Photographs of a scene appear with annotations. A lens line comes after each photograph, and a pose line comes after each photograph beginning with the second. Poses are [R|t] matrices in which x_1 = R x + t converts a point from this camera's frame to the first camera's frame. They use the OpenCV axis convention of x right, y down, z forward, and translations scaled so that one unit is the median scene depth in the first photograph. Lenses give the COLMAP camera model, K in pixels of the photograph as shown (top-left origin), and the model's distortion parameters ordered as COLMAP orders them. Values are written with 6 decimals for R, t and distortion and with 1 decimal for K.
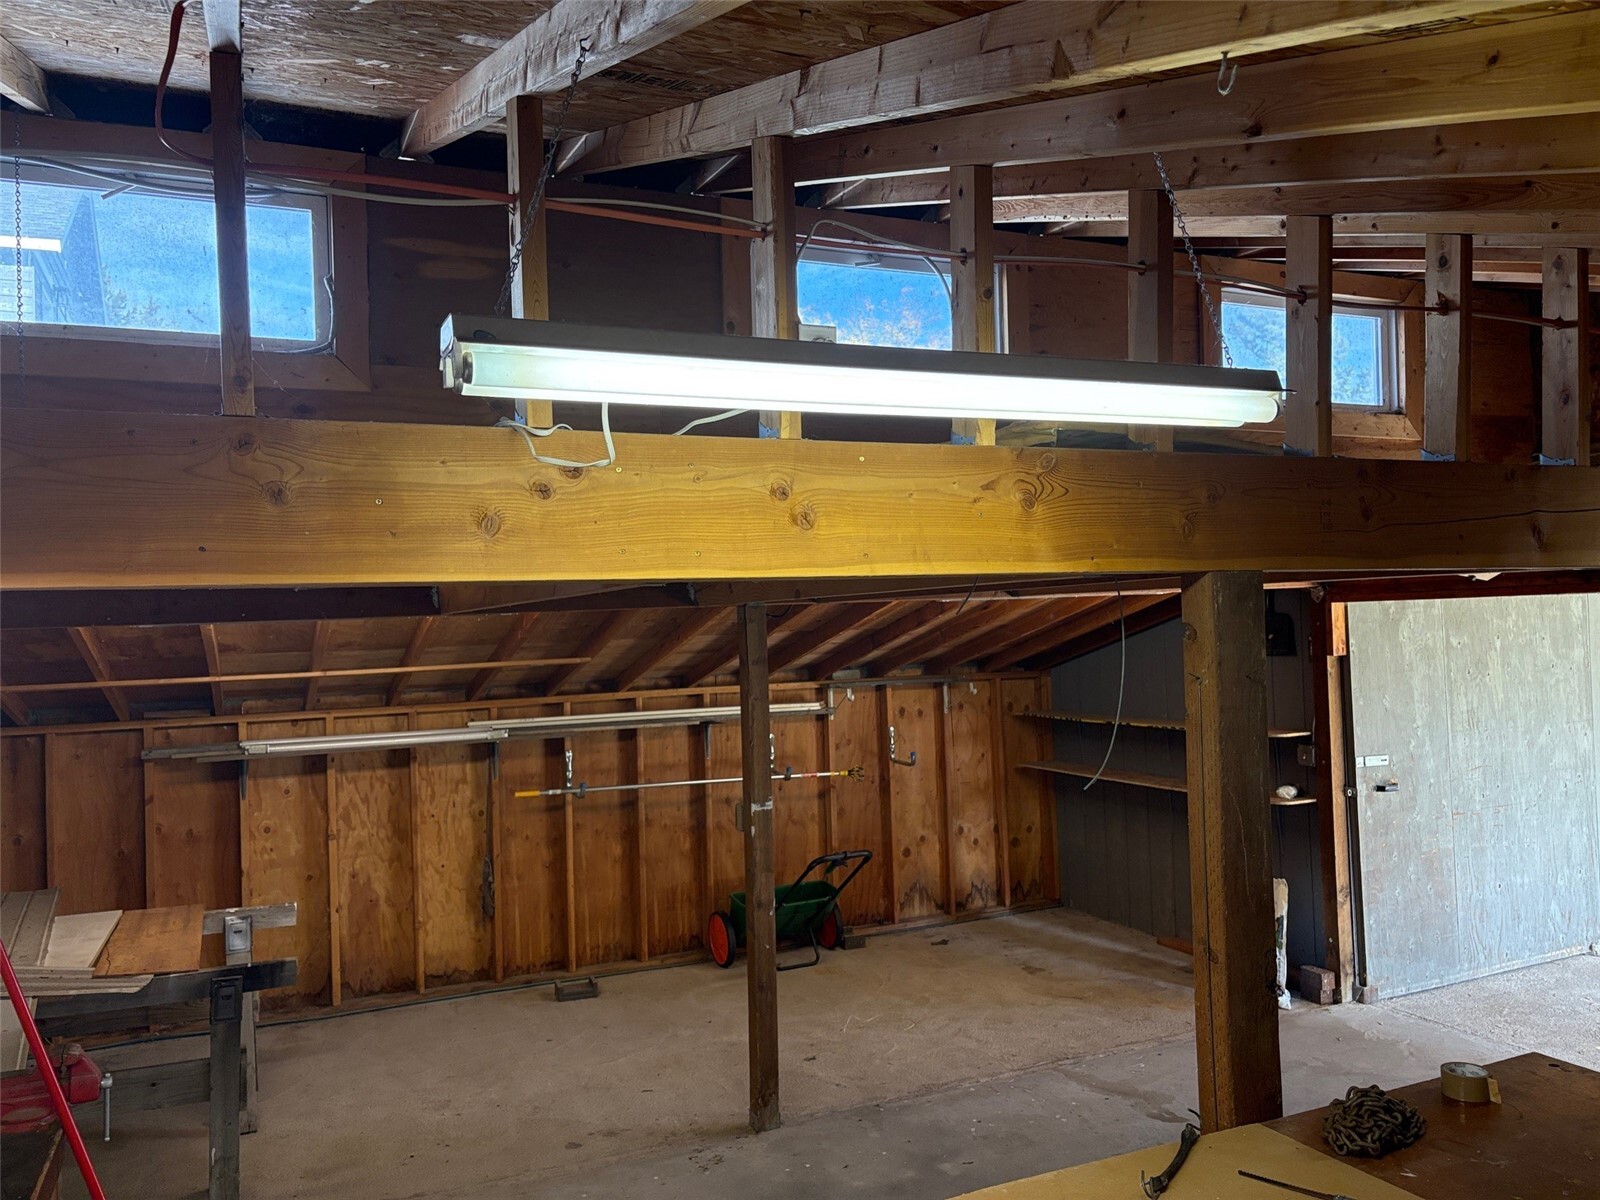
lens RADIAL K [[1213.5, 0, 792.8], [0, 1213.5, 606.7], [0, 0, 1]] dist [0.043256, -0.044986]
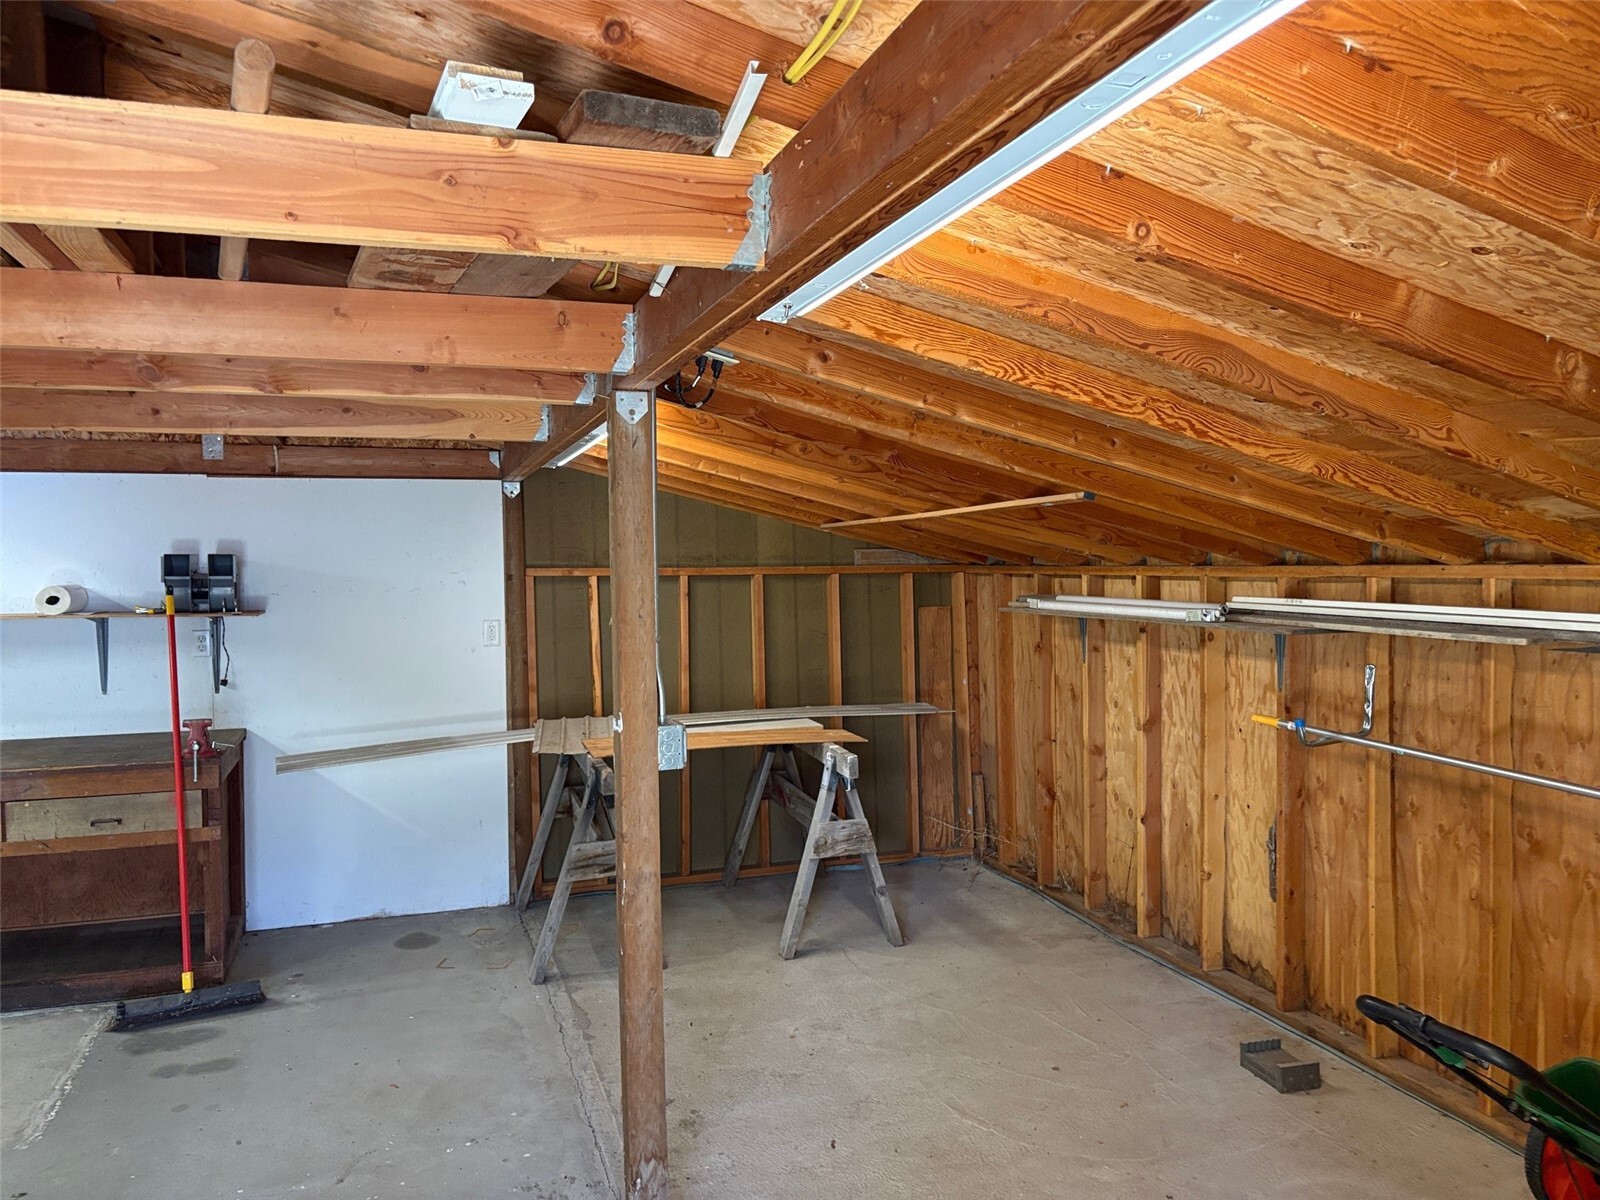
lens RADIAL K [[1213.5, 0, 794.3], [0, 1213.5, 600.7], [0, 0, 1]] dist [0.043256, -0.044986]
pose [[-0.088244, 0.068152, -0.993765, 0.407726], [0.024612, 0.997501, 0.066223, 0.048080], [0.995795, -0.018615, -0.089701, 0.824525]]
